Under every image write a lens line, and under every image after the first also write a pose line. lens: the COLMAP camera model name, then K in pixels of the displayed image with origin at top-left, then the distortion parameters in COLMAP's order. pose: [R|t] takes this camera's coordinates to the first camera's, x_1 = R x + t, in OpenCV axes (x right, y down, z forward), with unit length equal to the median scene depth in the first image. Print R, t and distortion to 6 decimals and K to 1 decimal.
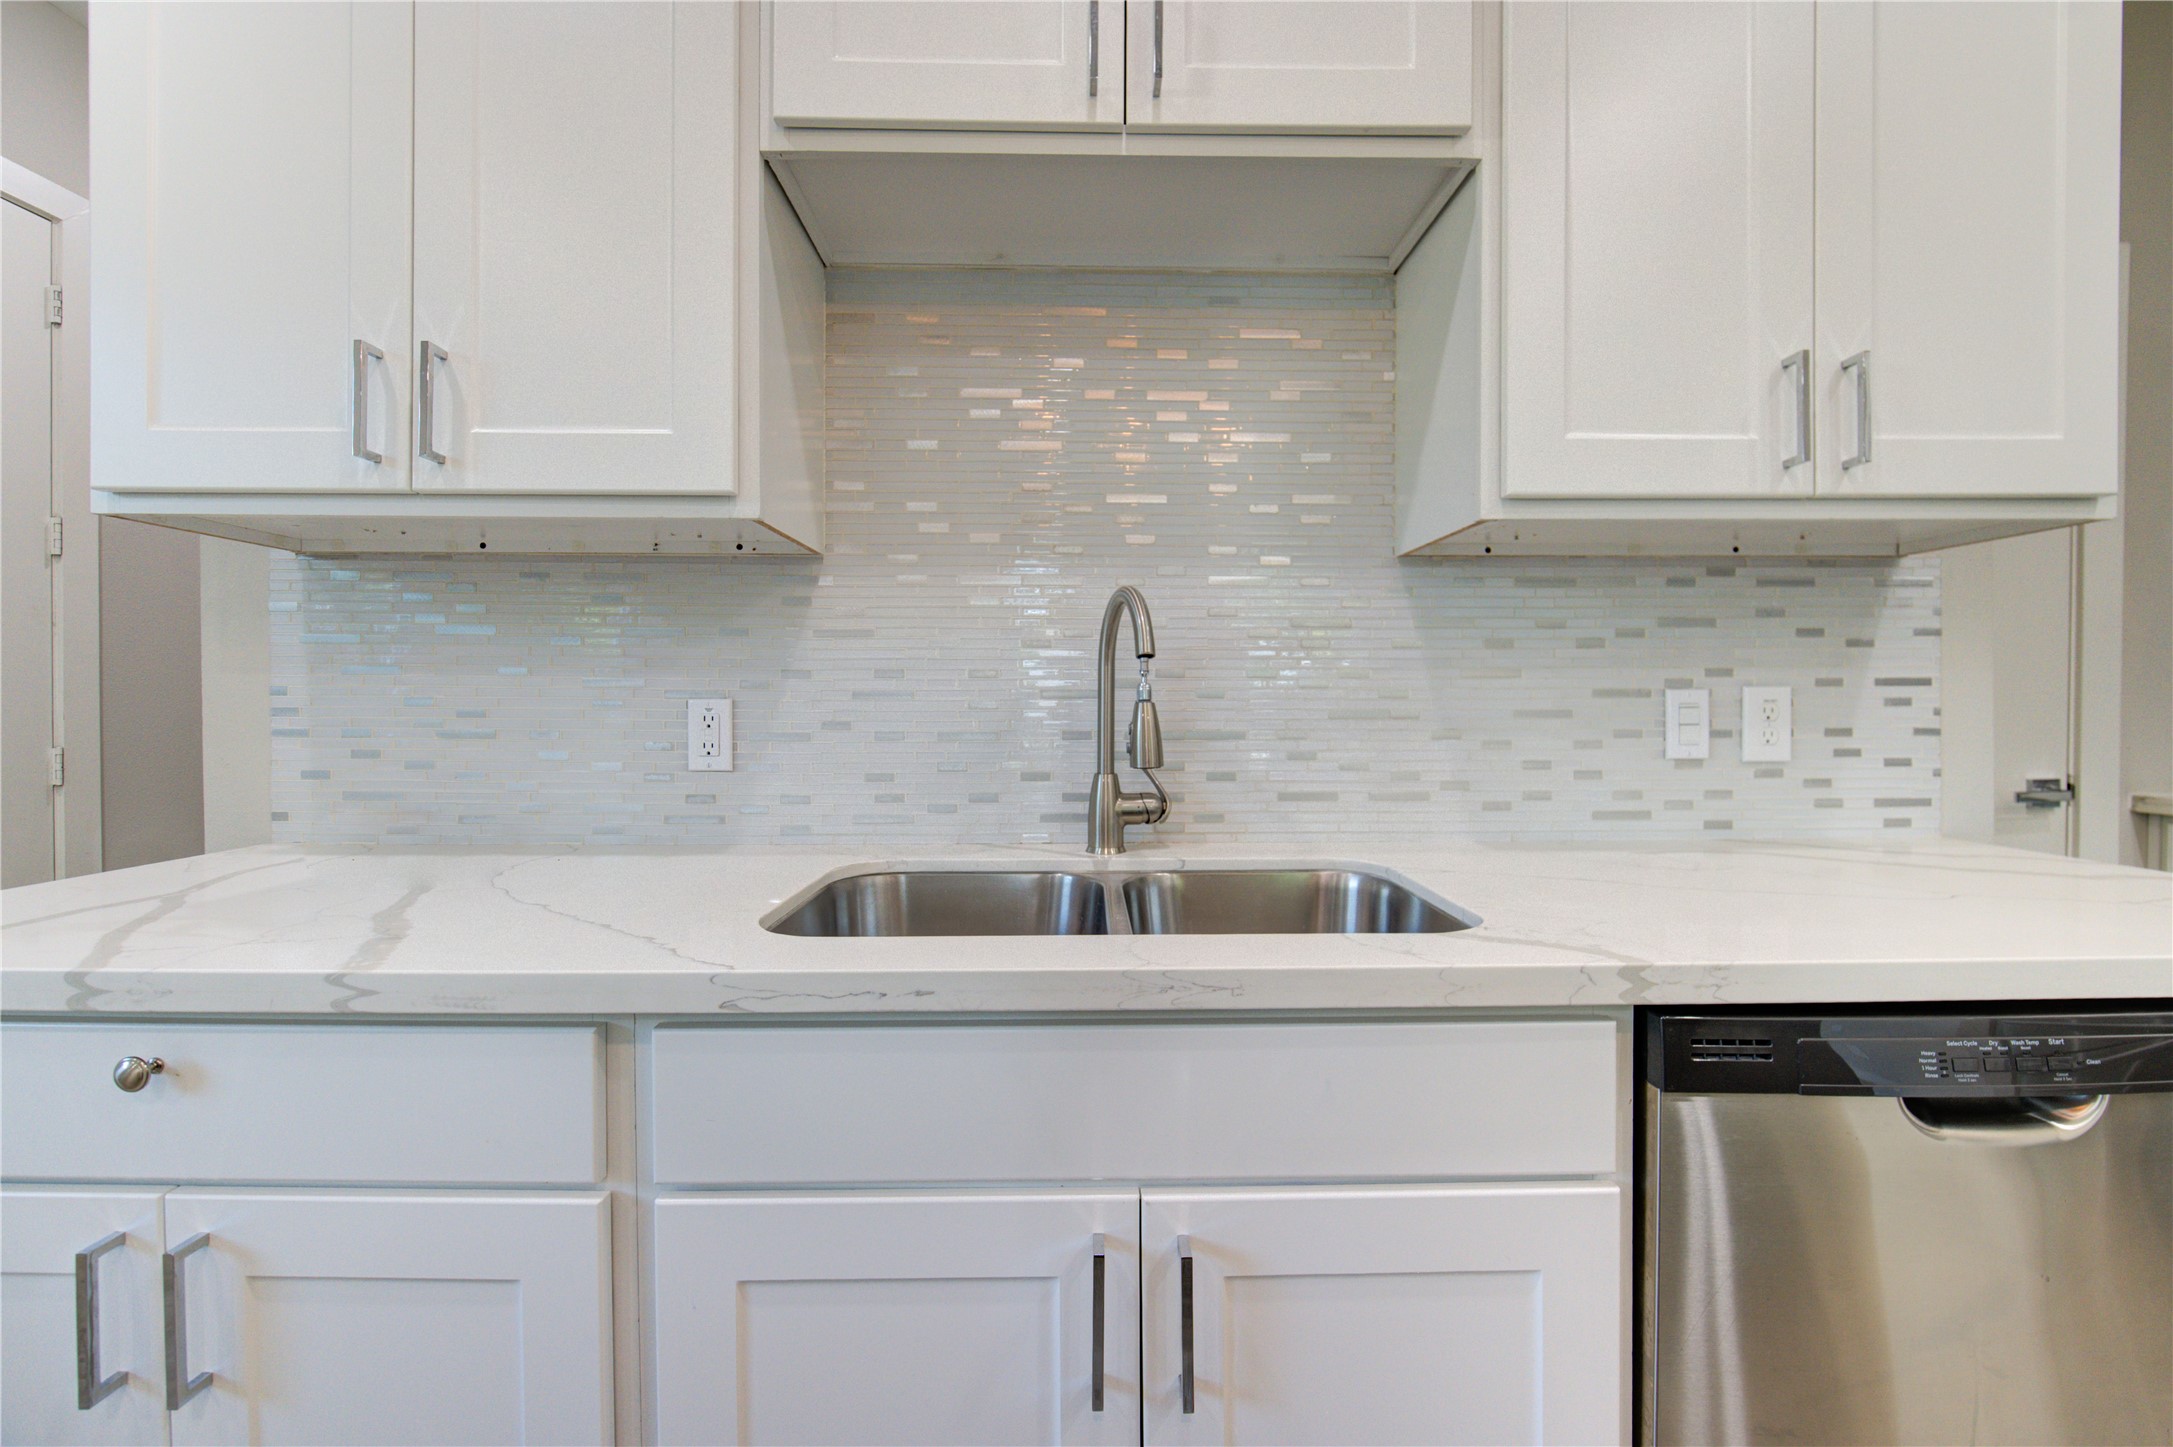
lens RADIAL K [[892.2, 0, 1098.2], [0, 892.2, 708.4], [0, 0, 1]] dist [-0.007747, -0.001823]
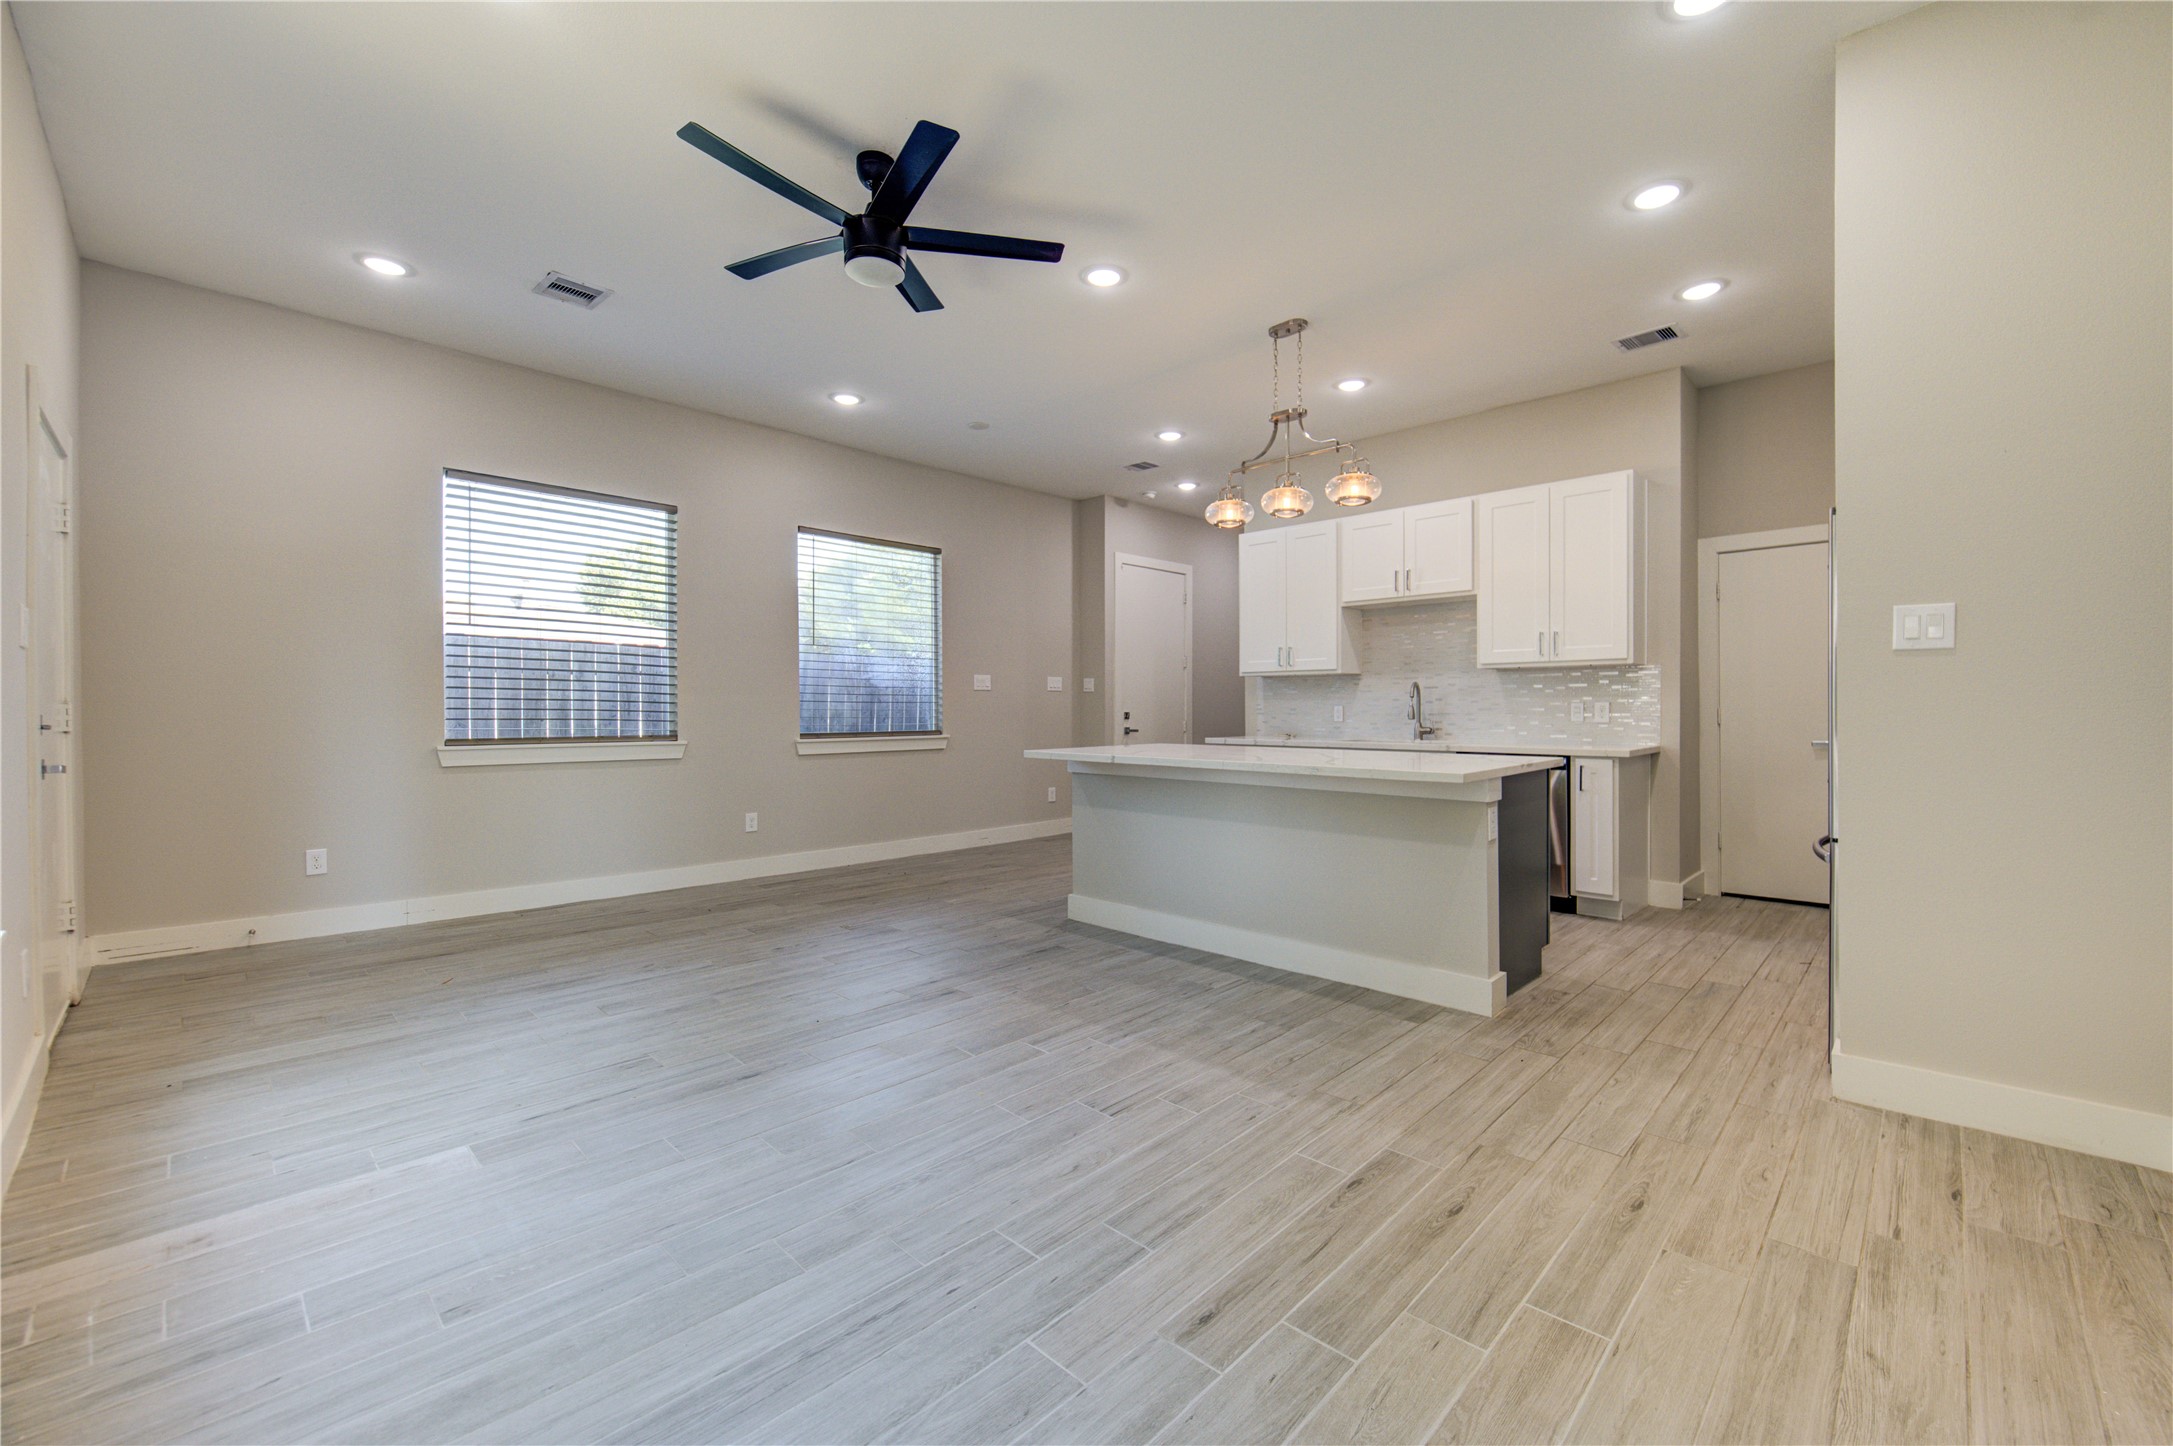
lens RADIAL K [[876.4, 0, 1103.3], [0, 876.4, 707.6], [0, 0, 1]] dist [-0.000479, -0.002699]
pose [[0.702889, -0.000550, -0.711299, 1.893636], [-0.003061, 0.999988, -0.003798, 0.017628], [0.711293, 0.004847, 0.702879, -2.981685]]
